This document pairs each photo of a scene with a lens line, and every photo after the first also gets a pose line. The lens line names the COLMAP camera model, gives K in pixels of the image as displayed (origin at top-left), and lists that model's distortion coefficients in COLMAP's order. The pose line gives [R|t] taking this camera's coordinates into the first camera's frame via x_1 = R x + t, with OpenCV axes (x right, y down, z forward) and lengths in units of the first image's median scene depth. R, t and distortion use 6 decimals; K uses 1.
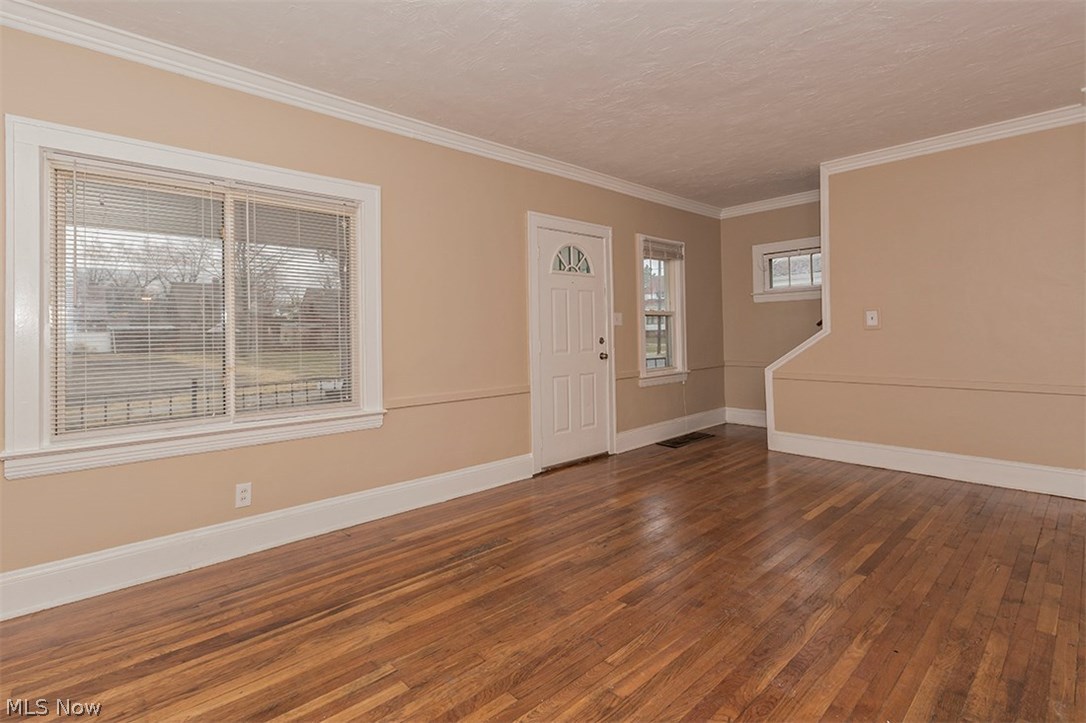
lens RADIAL K [[524.5, 0, 563.1], [0, 524.5, 322.5], [0, 0, 1]] dist [0.000719, 0.000164]
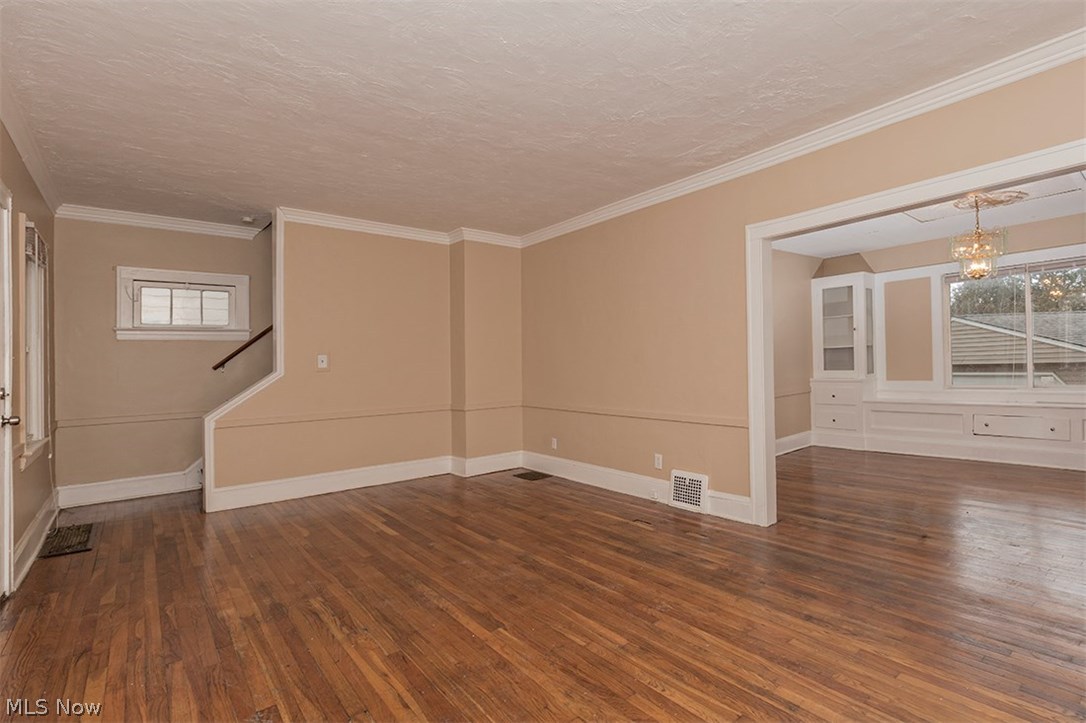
lens RADIAL K [[508.9, 0, 555.8], [0, 508.9, 363.7], [0, 0, 1]] dist [-0.002305, -0.000110]
pose [[0.084245, 0.014210, 0.996344, -0.734891], [0.004266, 0.999884, -0.014621, 0.024030], [-0.996436, 0.005482, 0.084175, 0.669278]]
